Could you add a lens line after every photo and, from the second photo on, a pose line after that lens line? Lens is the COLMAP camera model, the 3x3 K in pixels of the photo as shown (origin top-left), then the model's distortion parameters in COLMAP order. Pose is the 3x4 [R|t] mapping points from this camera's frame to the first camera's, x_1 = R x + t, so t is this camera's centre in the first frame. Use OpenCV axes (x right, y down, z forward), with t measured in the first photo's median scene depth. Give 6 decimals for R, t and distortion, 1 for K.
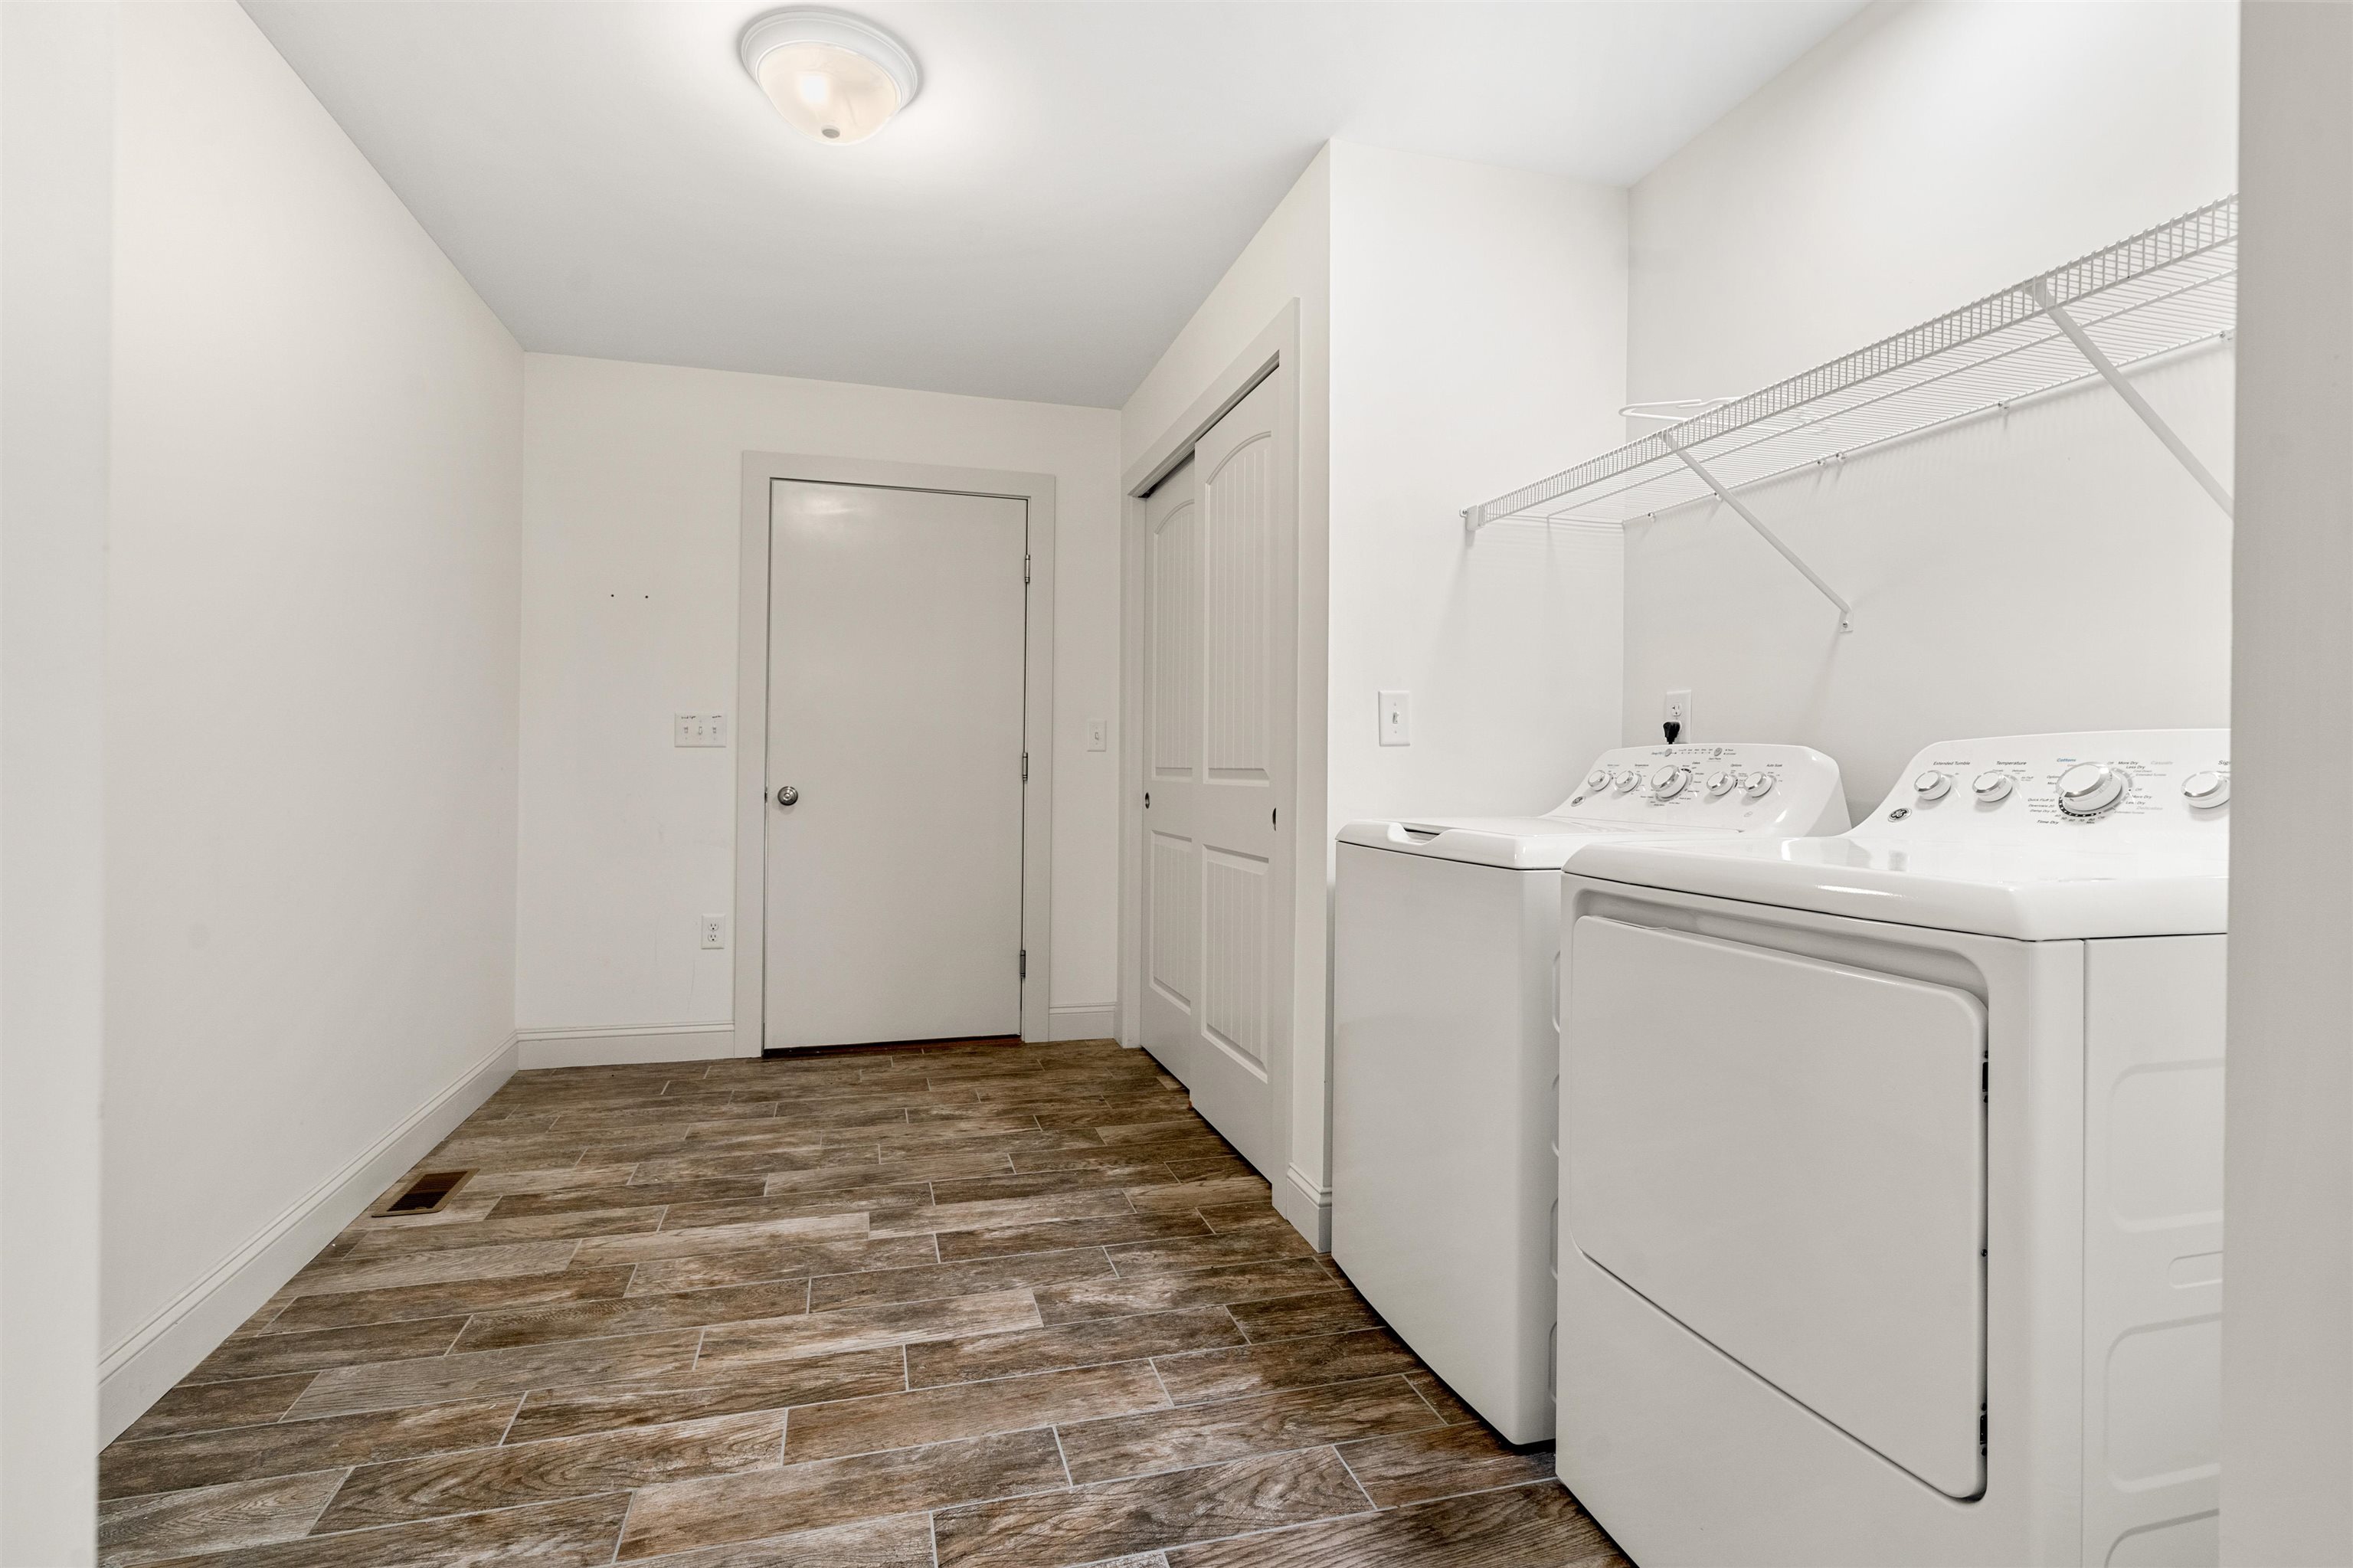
lens RADIAL K [[1077.4, 0, 1158.8], [0, 1077.4, 761.8], [0, 0, 1]] dist [-0.009645, 0.004181]
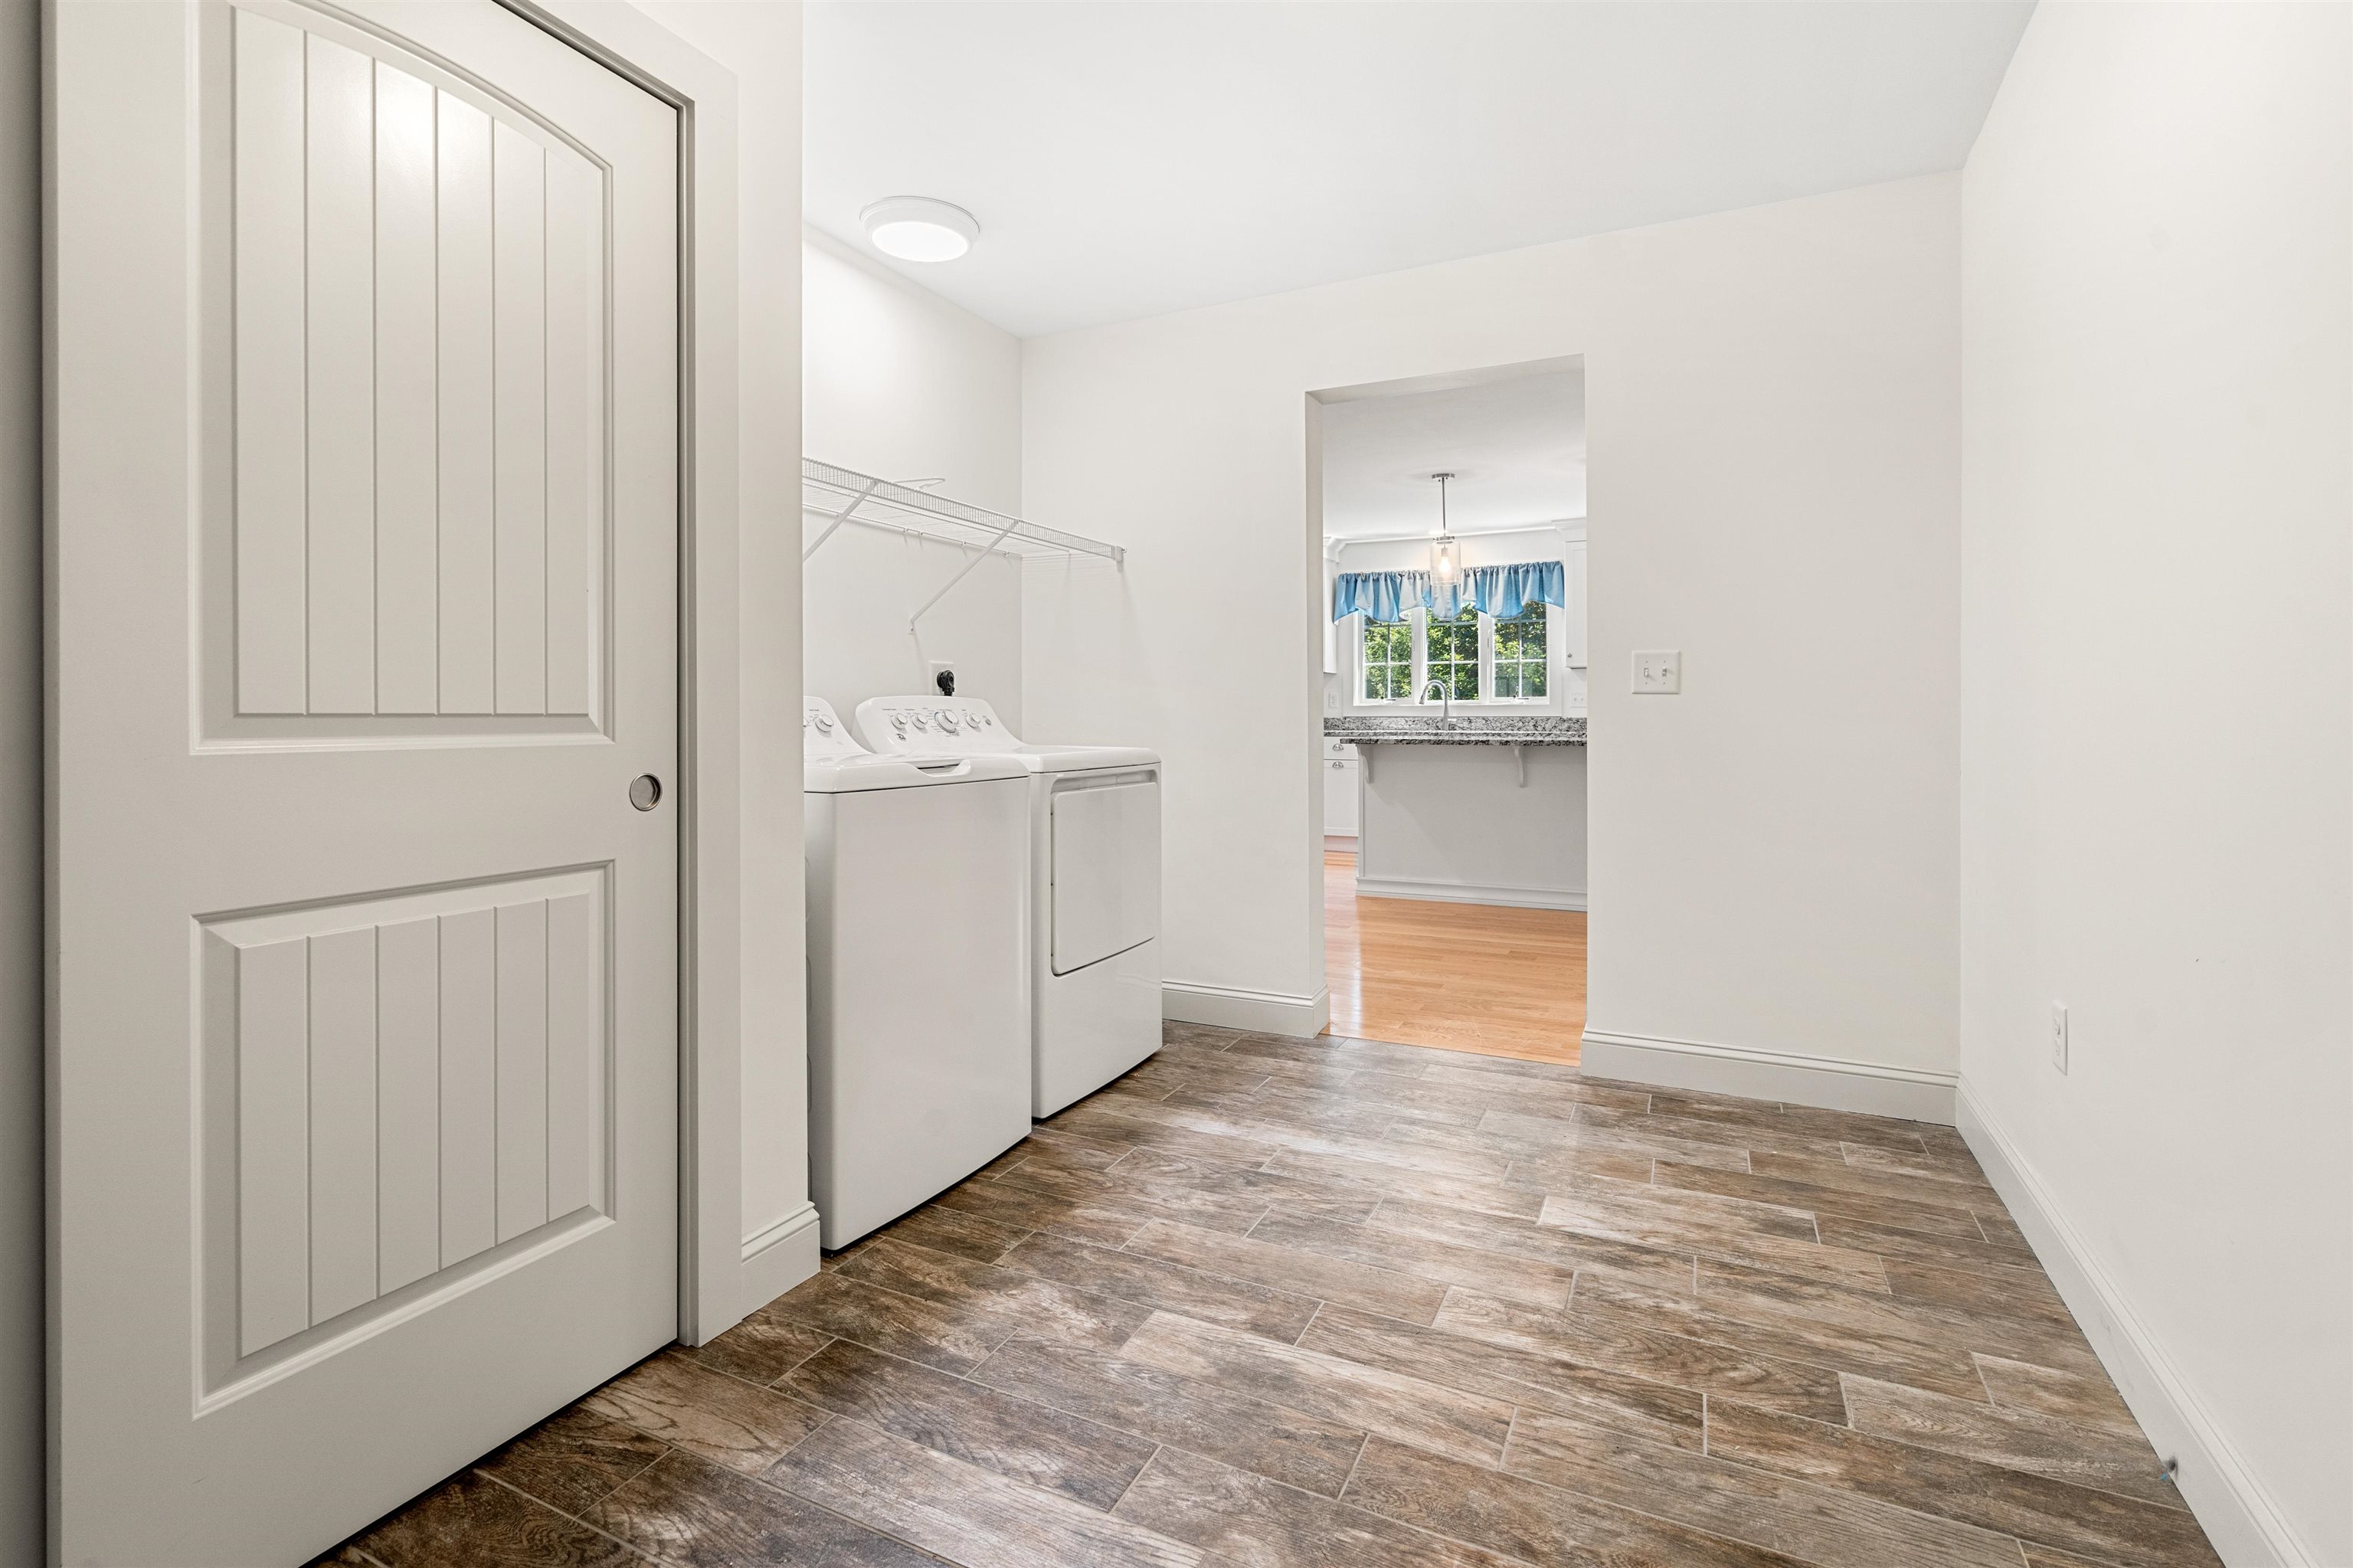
lens RADIAL K [[1077.4, 0, 1183.2], [0, 1077.4, 723.3], [0, 0, 1]] dist [-0.009645, 0.004181]
pose [[-0.746539, -0.012809, 0.665219, -0.769987], [-0.010298, 0.999917, 0.007697, 0.009032], [-0.665262, -0.001105, -0.746609, 1.753042]]
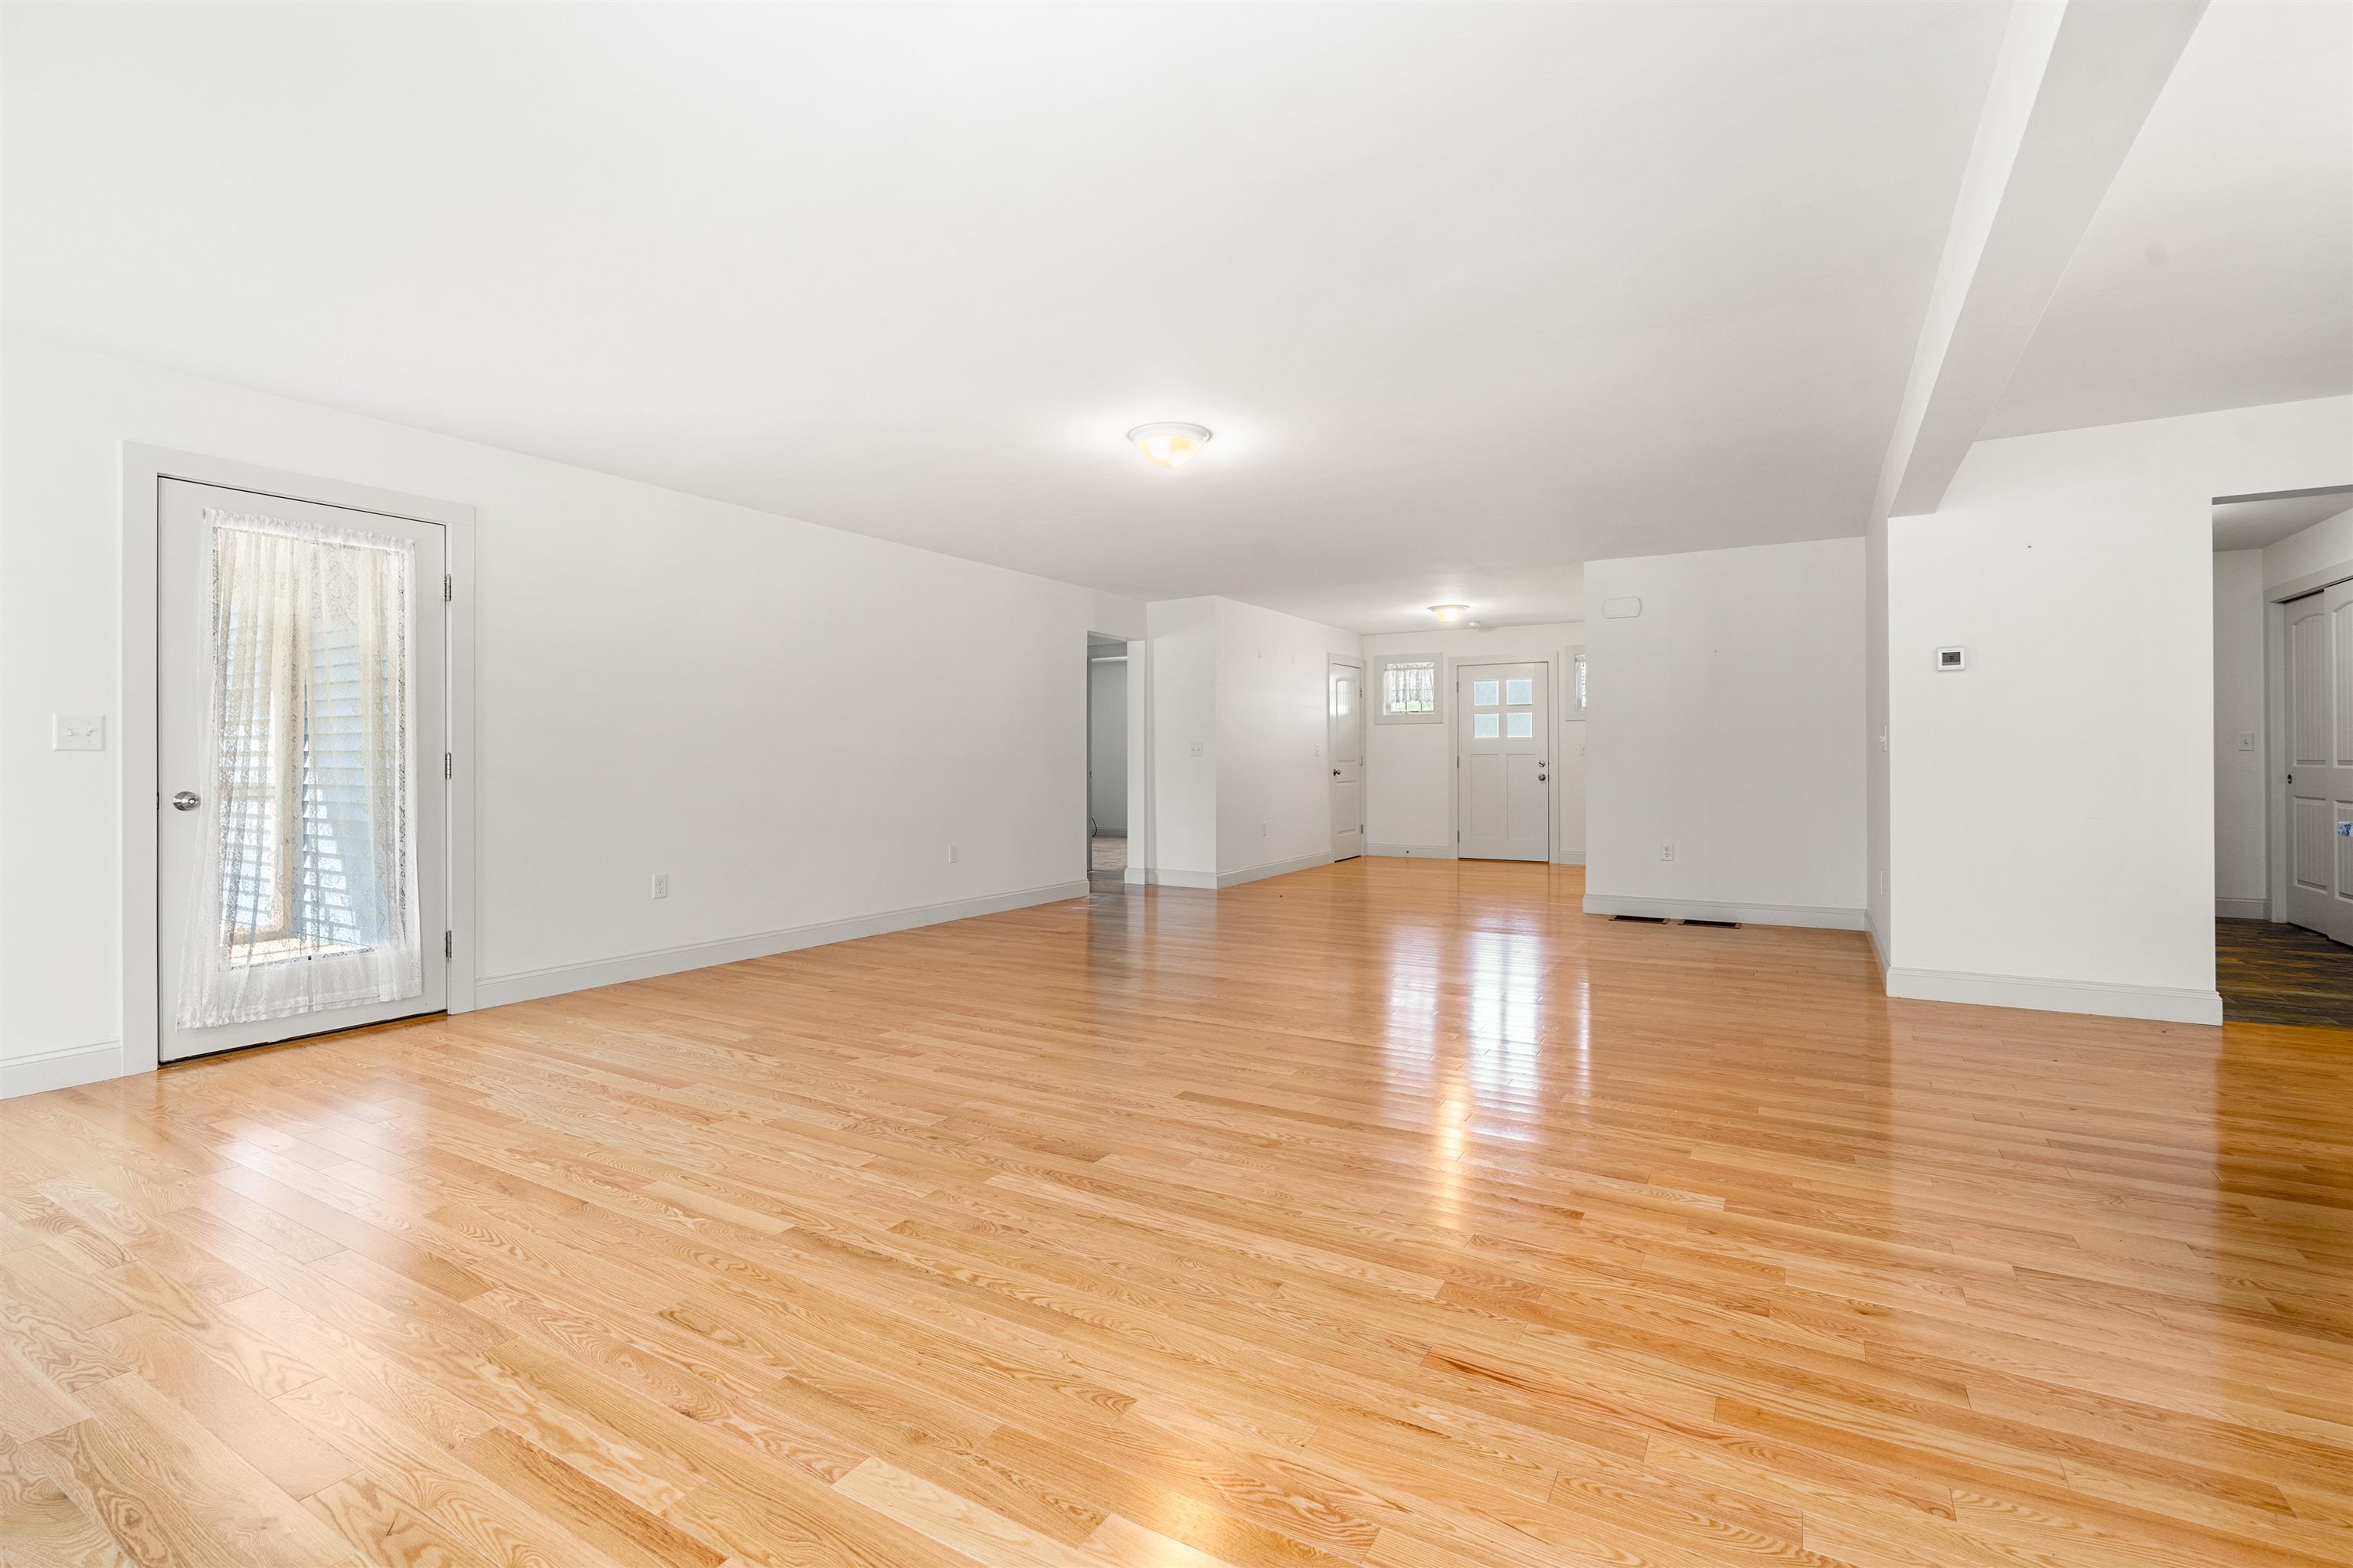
lens RADIAL K [[1077.4, 0, 1166.9], [0, 1077.4, 757.4], [0, 0, 1]] dist [-0.009645, 0.004181]
pose [[0.688273, -0.017138, -0.725250, -0.007519], [0.015441, 0.999841, -0.008973, -0.022041], [0.725288, -0.005022, 0.688428, -2.909583]]
